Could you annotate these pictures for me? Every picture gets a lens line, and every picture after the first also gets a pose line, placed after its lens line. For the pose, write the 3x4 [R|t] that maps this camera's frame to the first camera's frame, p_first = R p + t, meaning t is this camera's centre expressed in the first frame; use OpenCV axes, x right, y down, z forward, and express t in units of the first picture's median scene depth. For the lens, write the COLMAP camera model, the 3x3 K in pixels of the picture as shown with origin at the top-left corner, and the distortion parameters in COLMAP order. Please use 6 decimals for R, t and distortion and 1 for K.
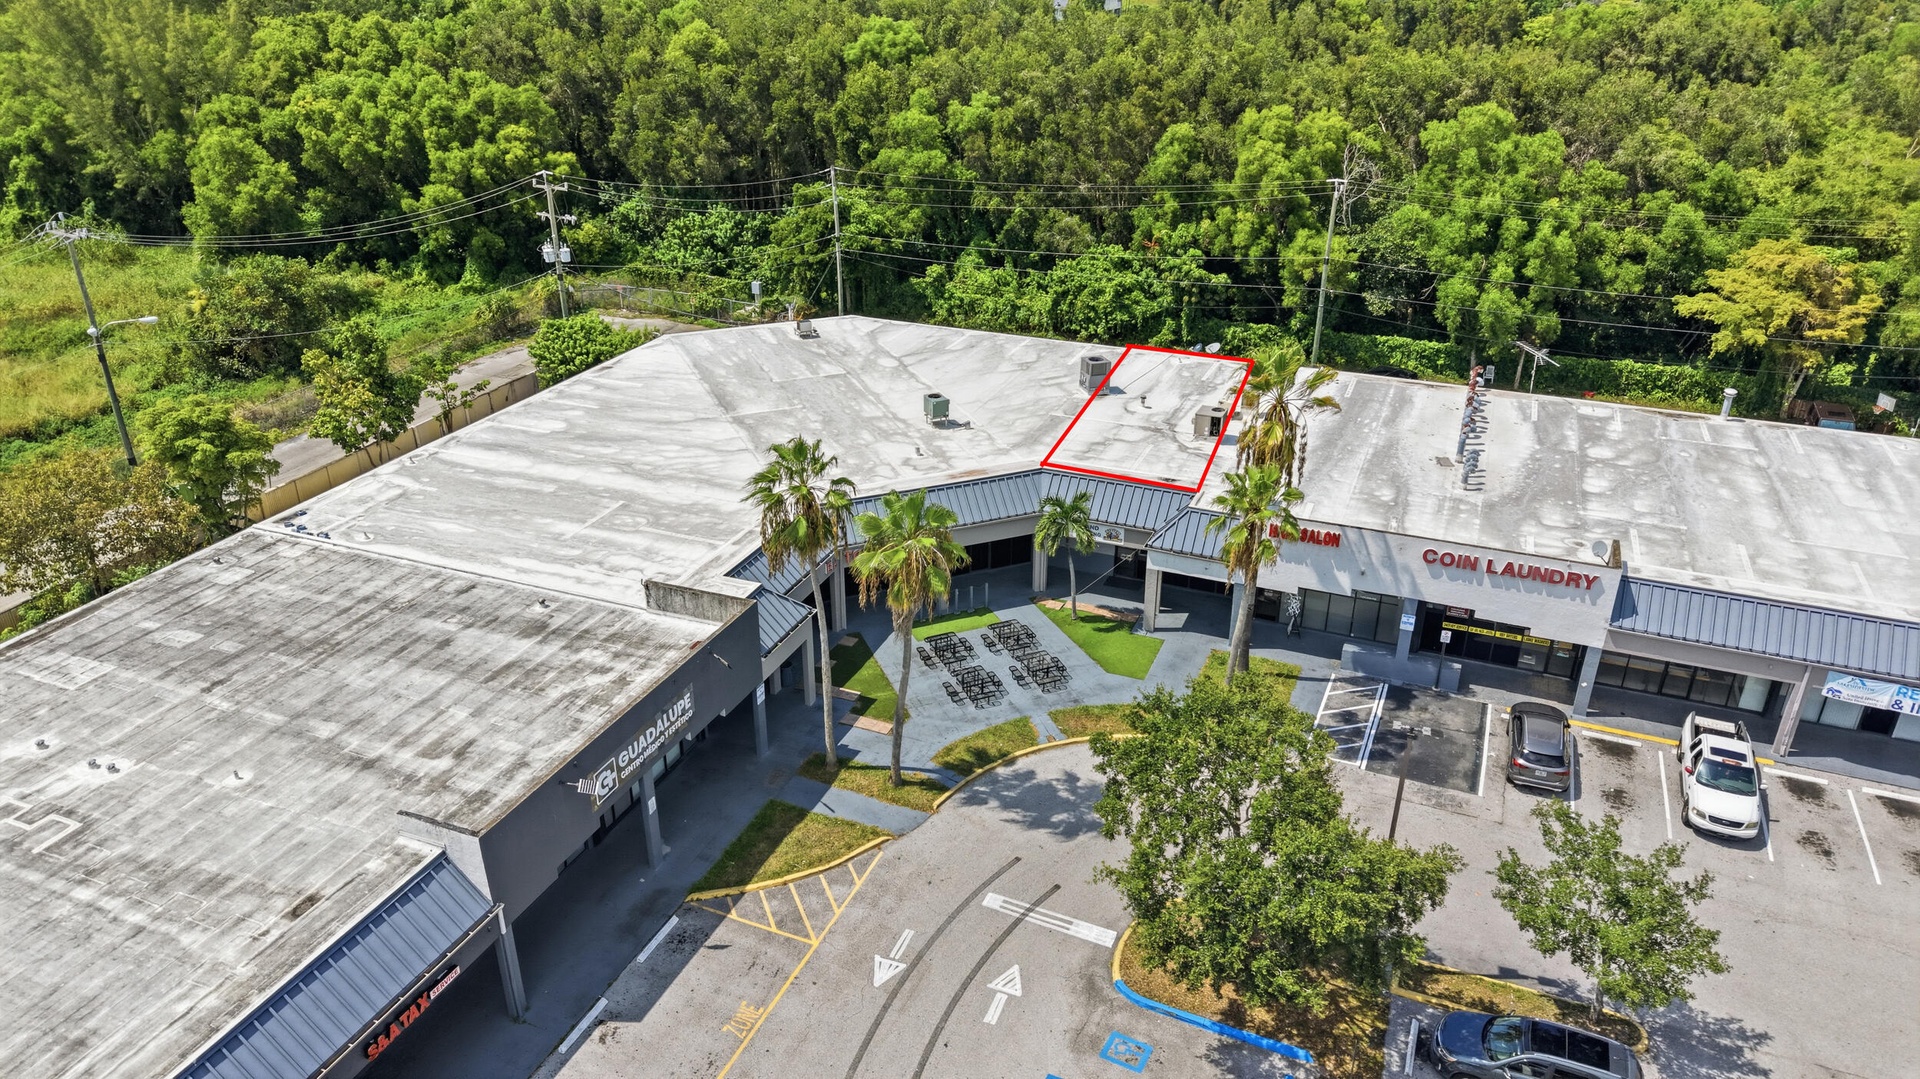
lens RADIAL K [[1290.4, 0, 960.0], [0, 1290.4, 539.5], [0, 0, 1]] dist [0.024560, -0.012329]
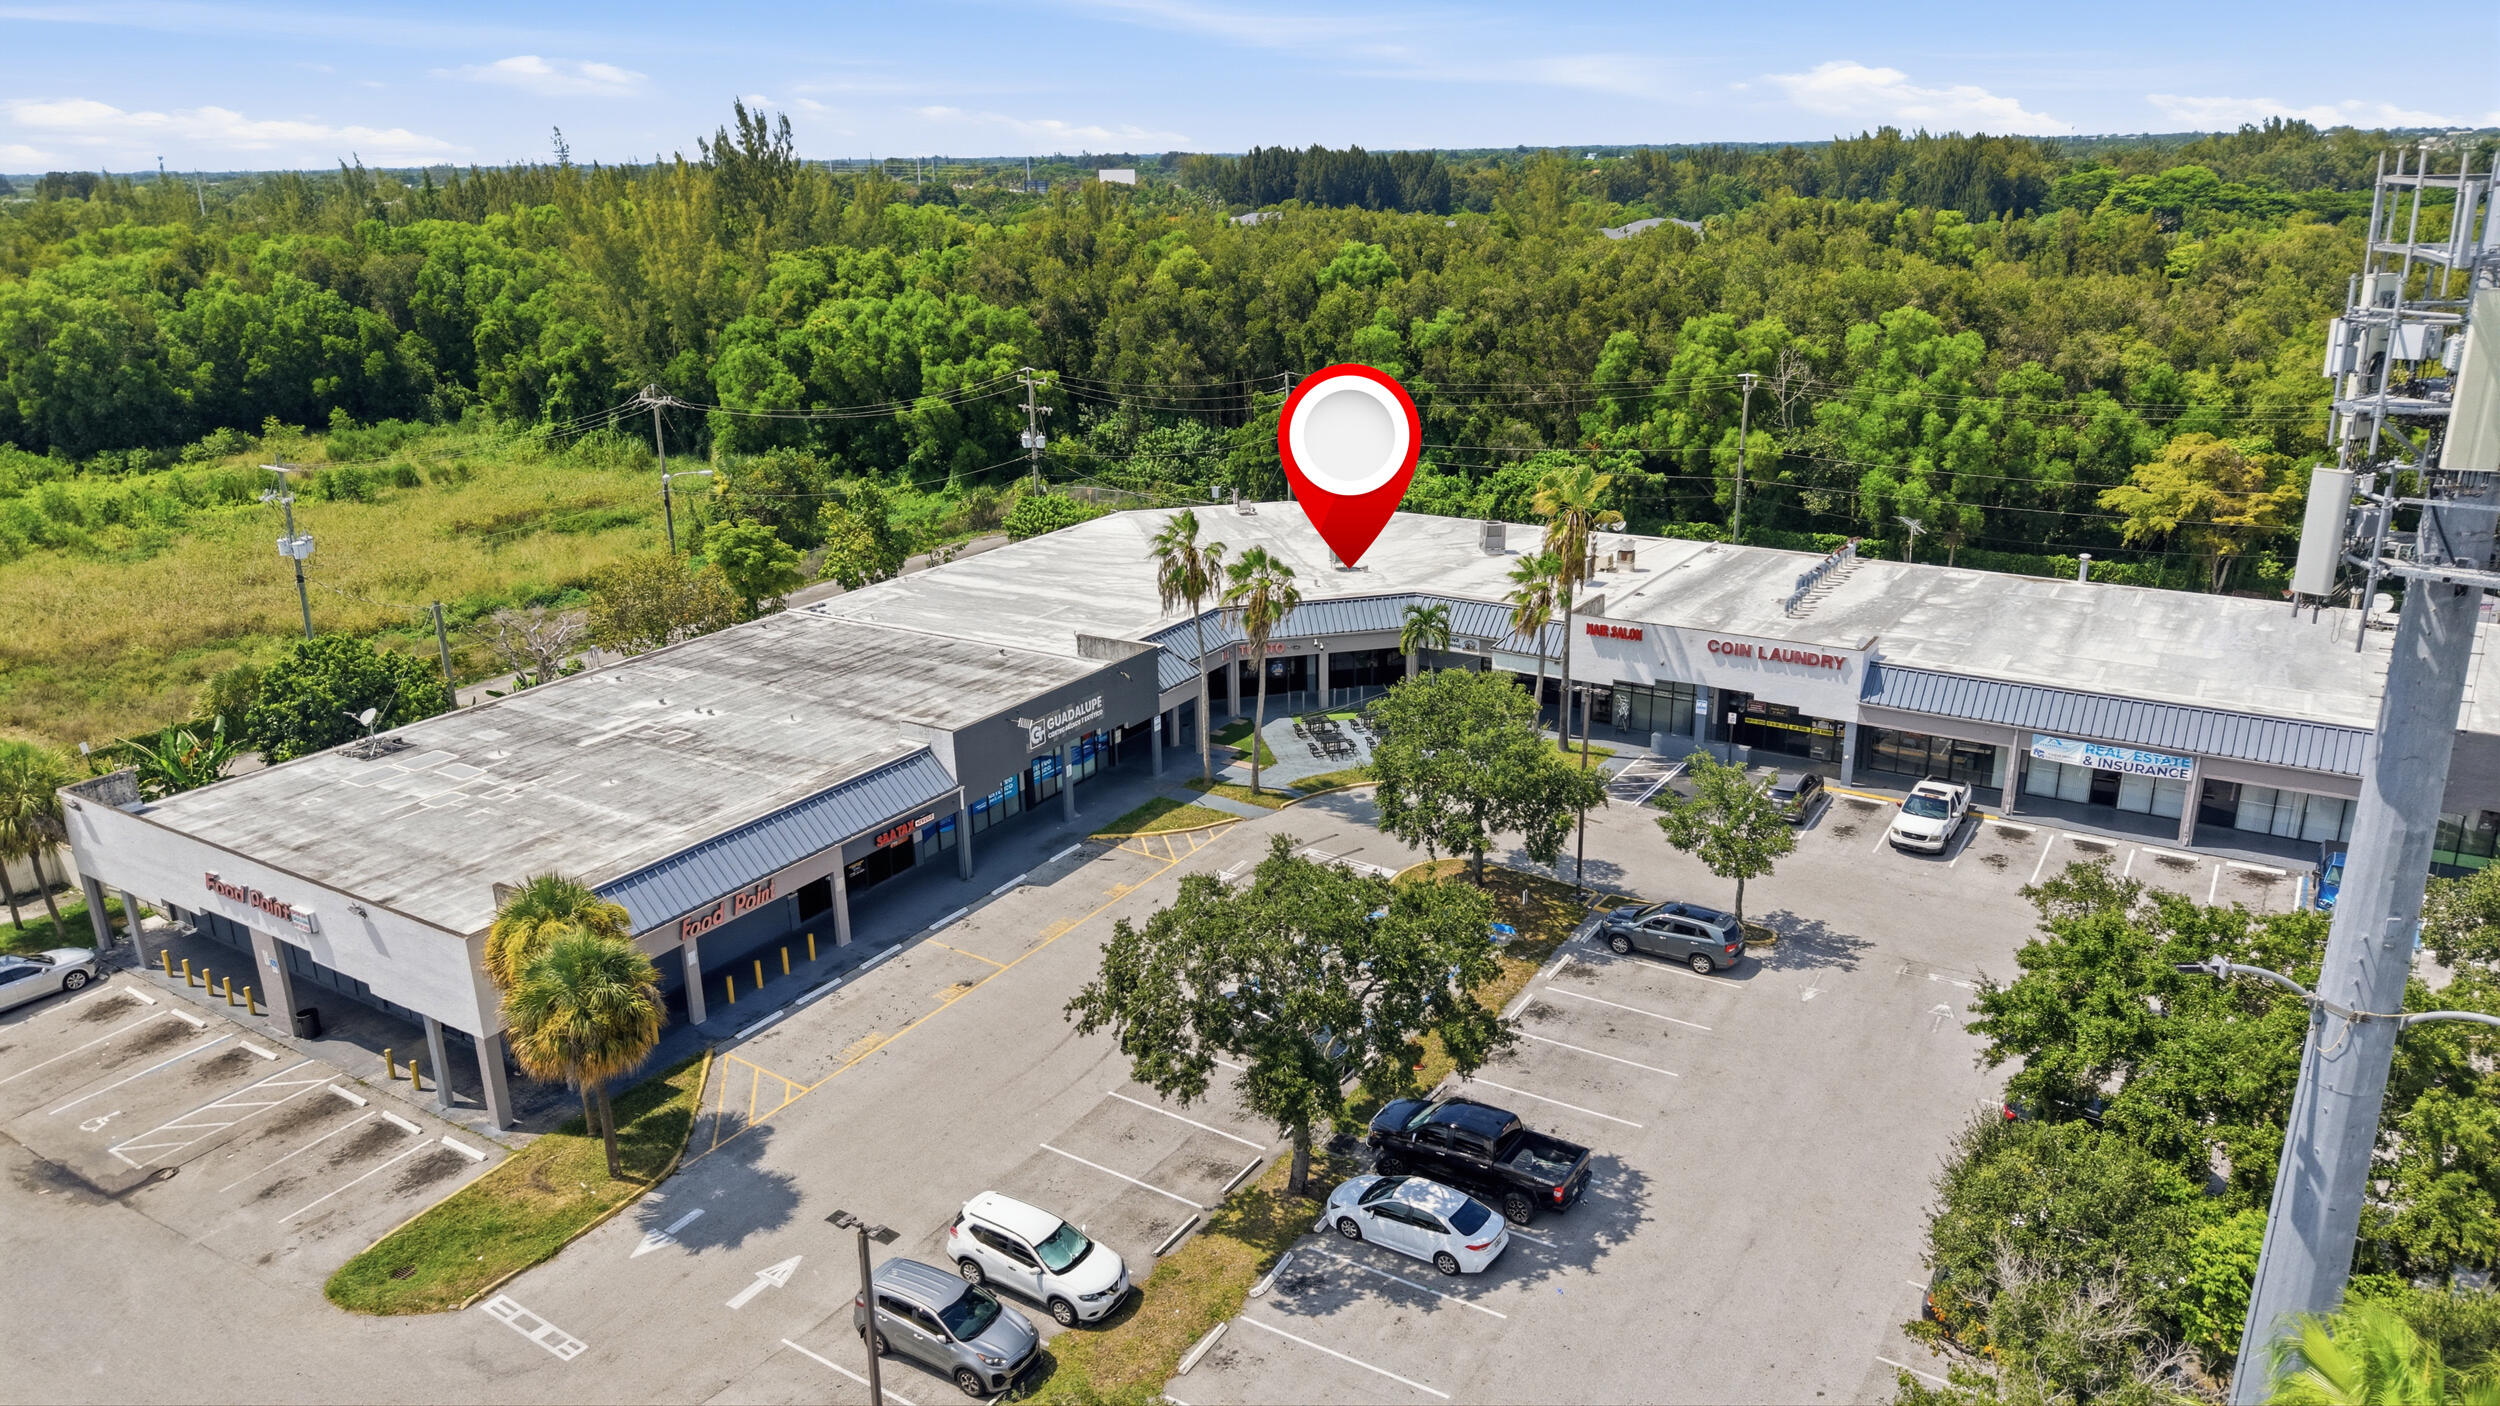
lens RADIAL K [[1678.5, 0, 1250.0], [0, 1678.5, 703.0], [0, 0, 1]] dist [0.091182, -0.144096]
pose [[0.985478, 0.036137, -0.165916, 0.111705], [-0.057431, 0.990443, -0.125398, 0.158767], [0.159798, 0.133106, 0.978135, -0.329098]]
